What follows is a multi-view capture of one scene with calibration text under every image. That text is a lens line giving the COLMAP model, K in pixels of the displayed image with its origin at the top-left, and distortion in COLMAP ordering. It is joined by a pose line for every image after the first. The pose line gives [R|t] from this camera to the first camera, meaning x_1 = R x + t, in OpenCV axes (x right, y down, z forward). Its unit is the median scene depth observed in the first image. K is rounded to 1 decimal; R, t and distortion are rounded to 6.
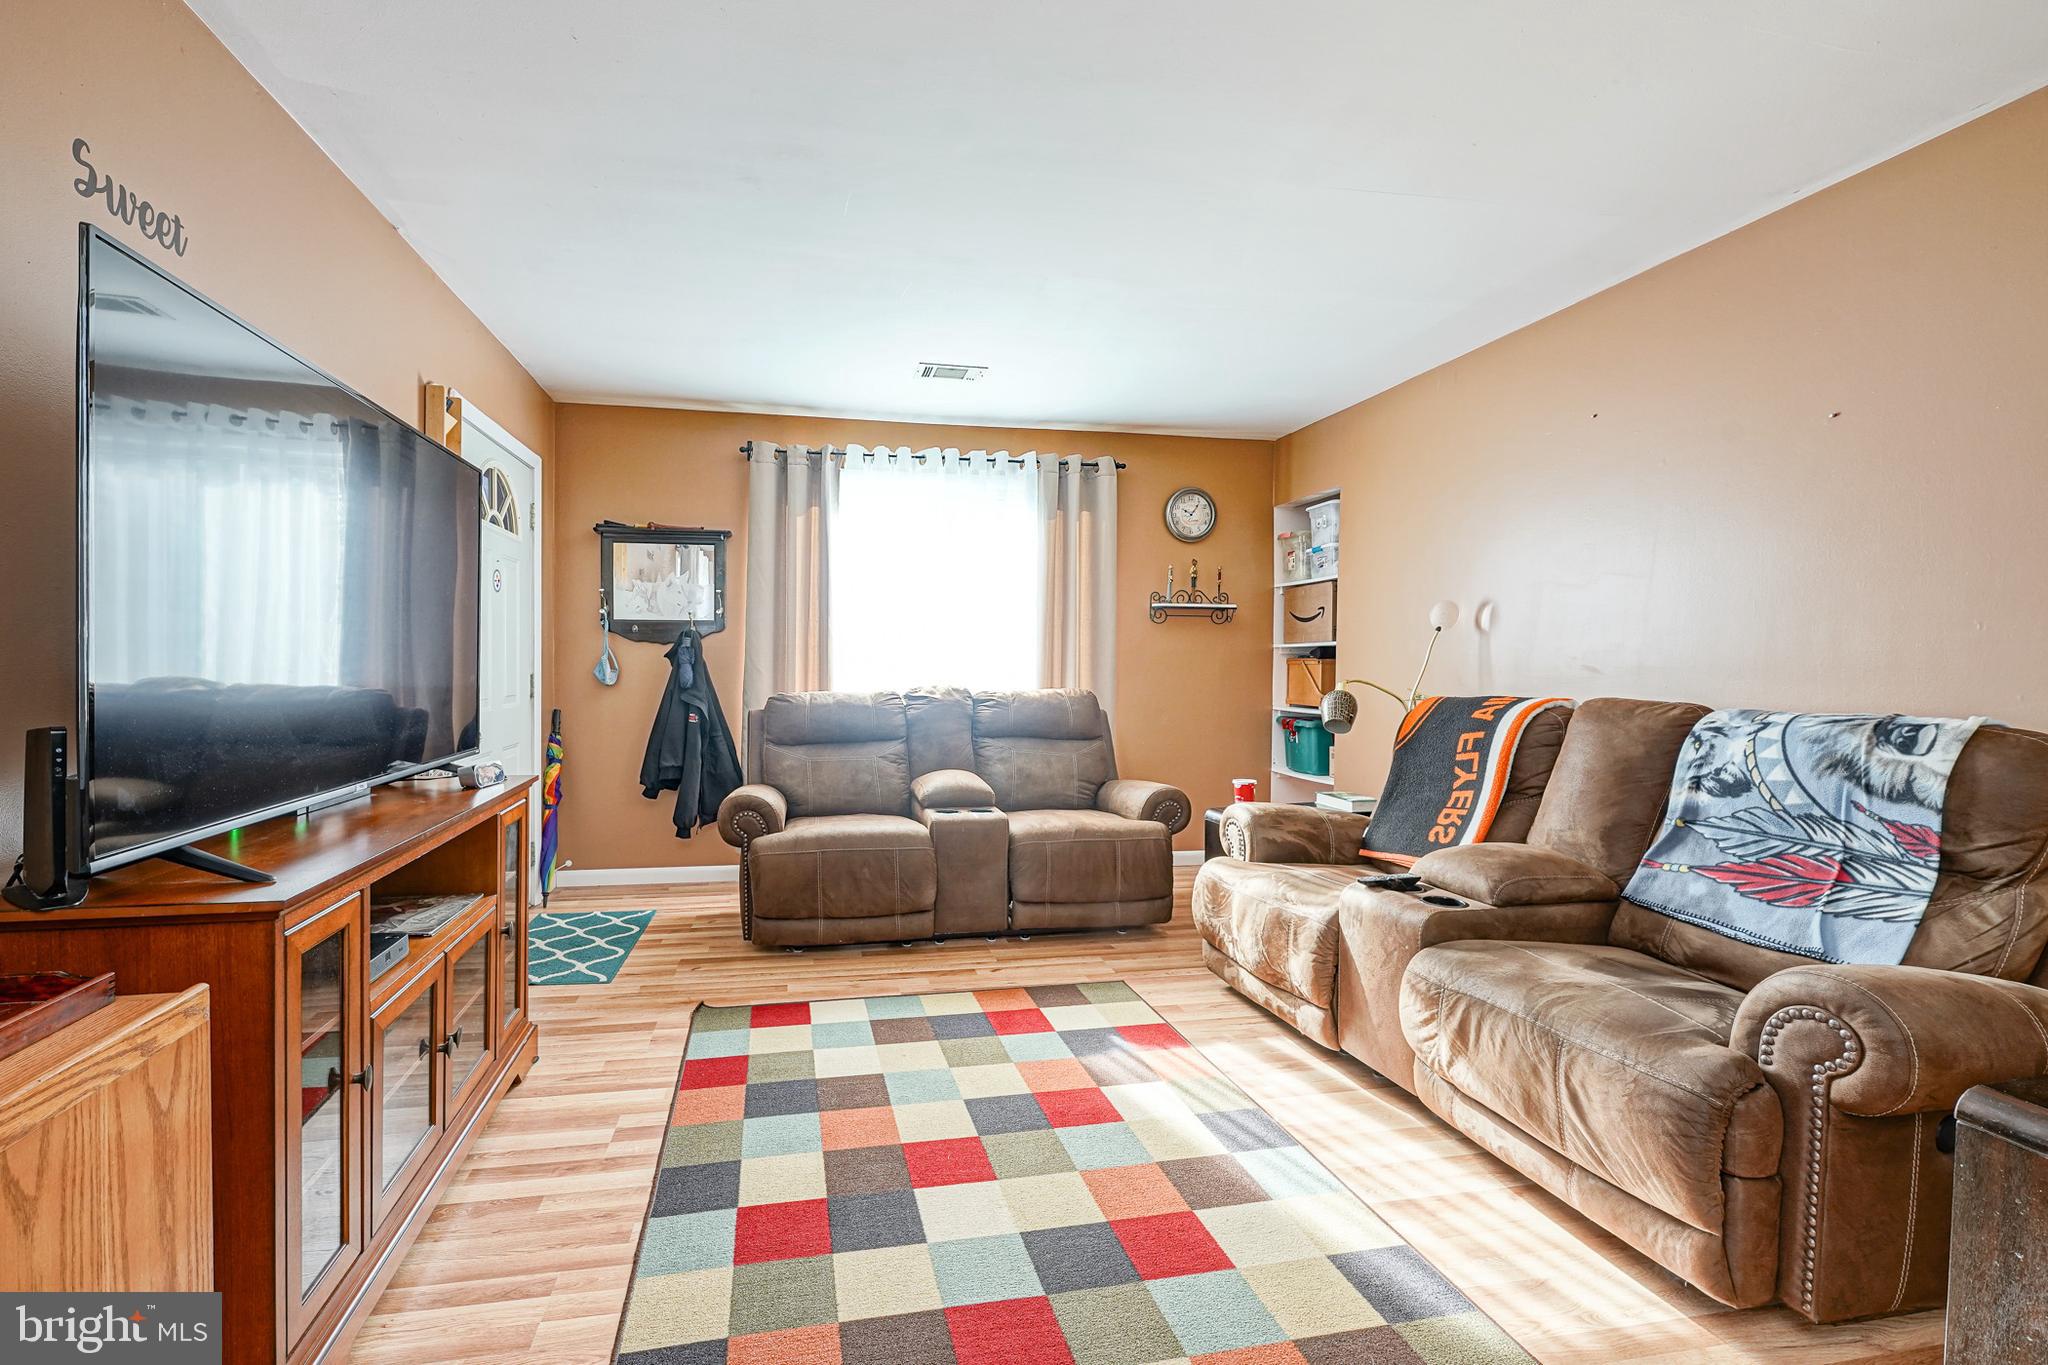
lens RADIAL K [[894.3, 0, 967.7], [0, 894.3, 661.4], [0, 0, 1]] dist [-0.000819, -0.000108]
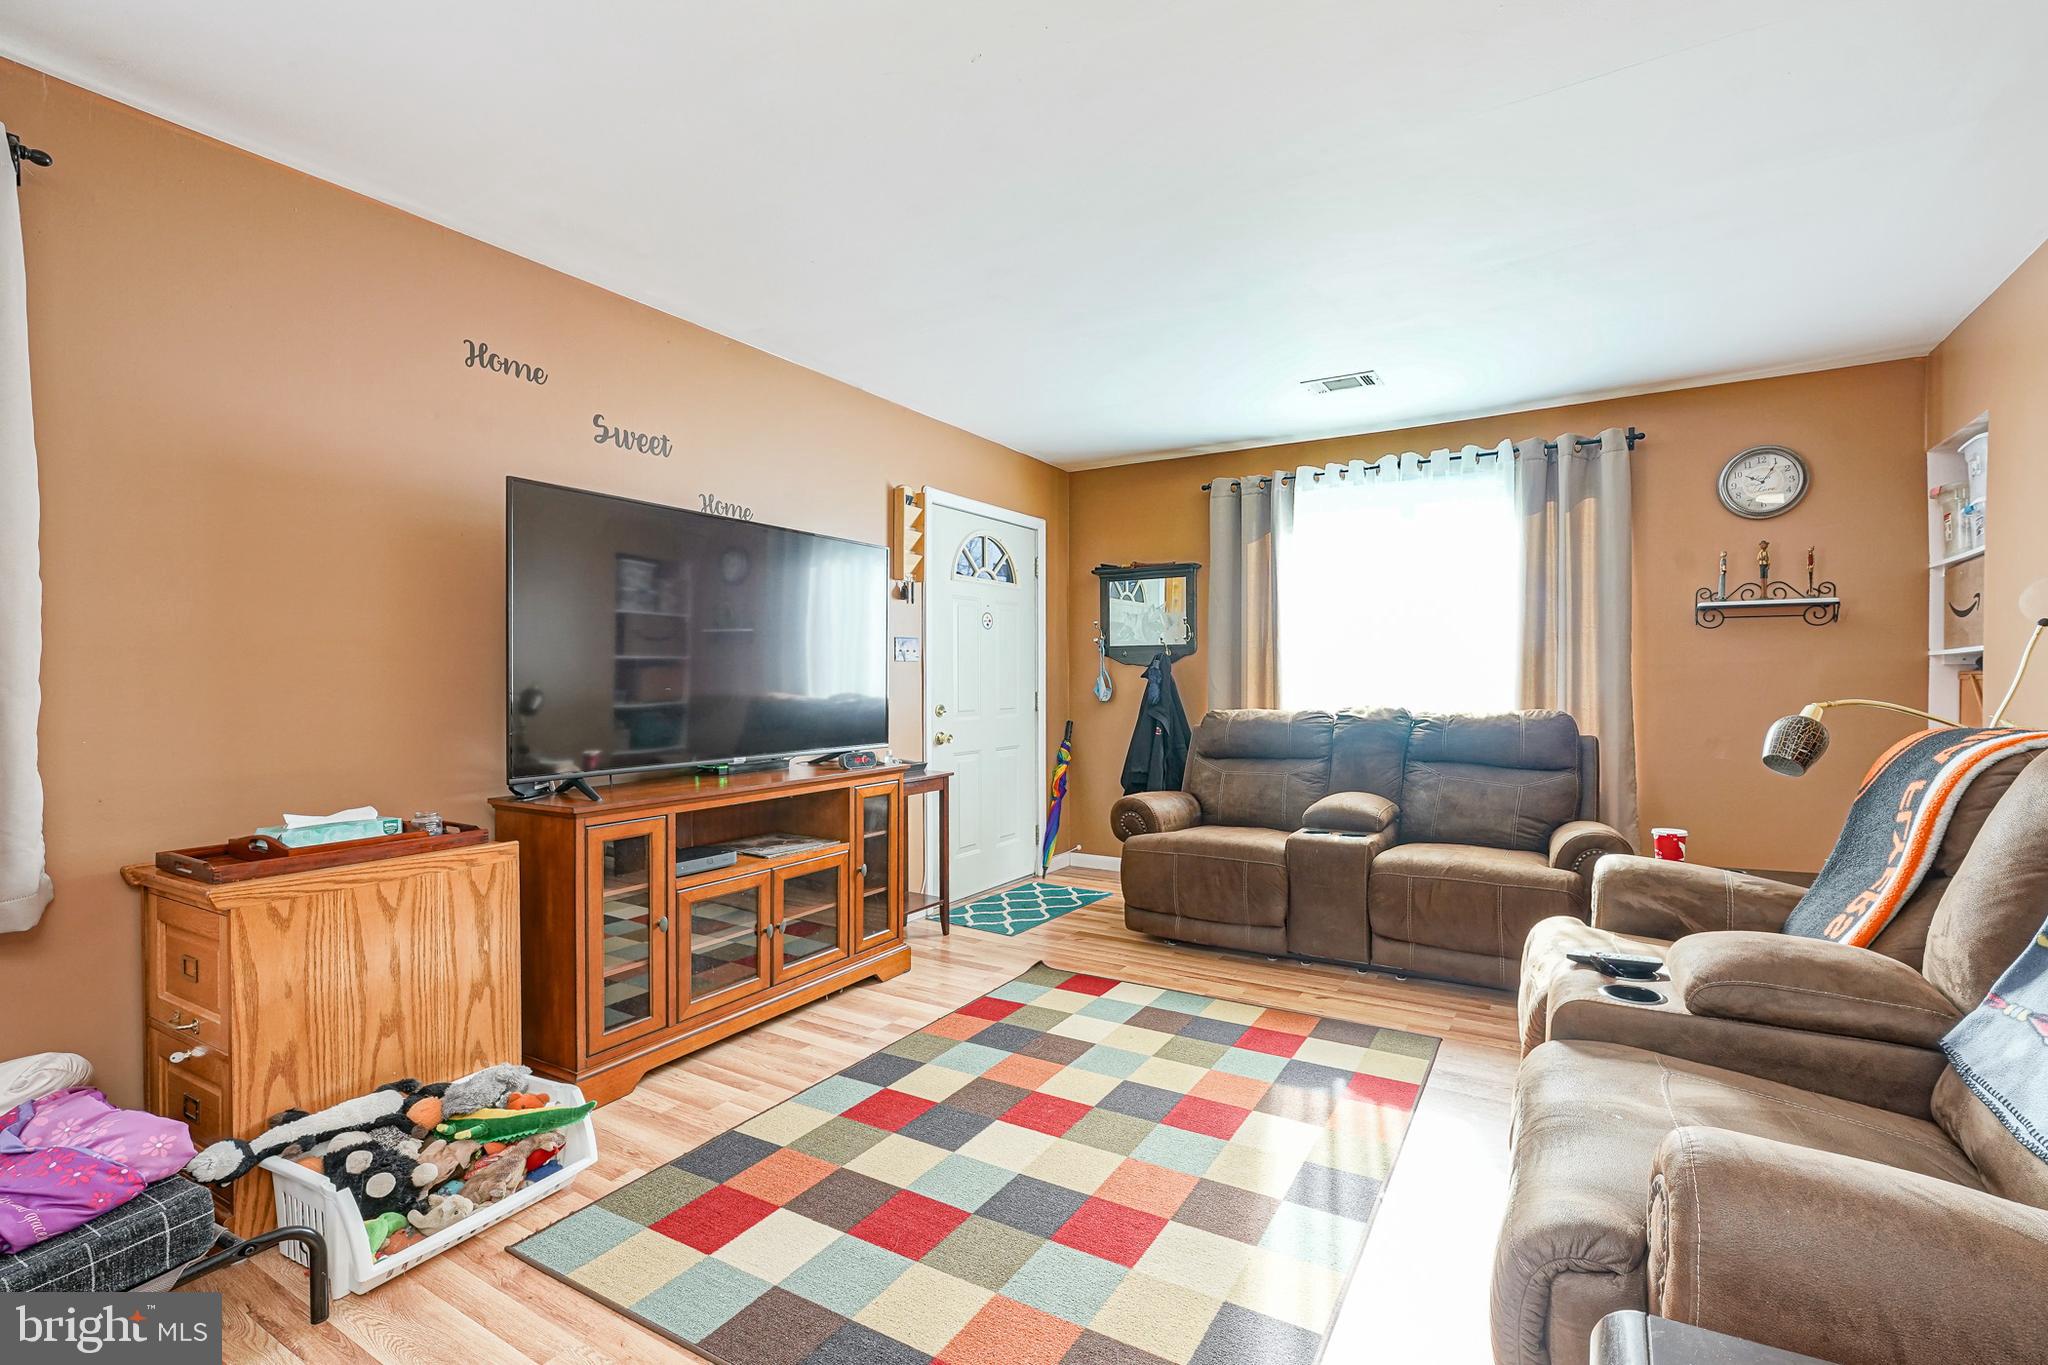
lens RADIAL K [[862.8, 0, 1018.7], [0, 862.8, 668.4], [0, 0, 1]] dist [-0.000700, -0.000275]
pose [[0.763879, -0.016062, -0.645160, 0.365395], [0.006381, 0.999829, -0.017337, 0.002313], [0.645328, 0.009127, 0.763851, 0.065674]]
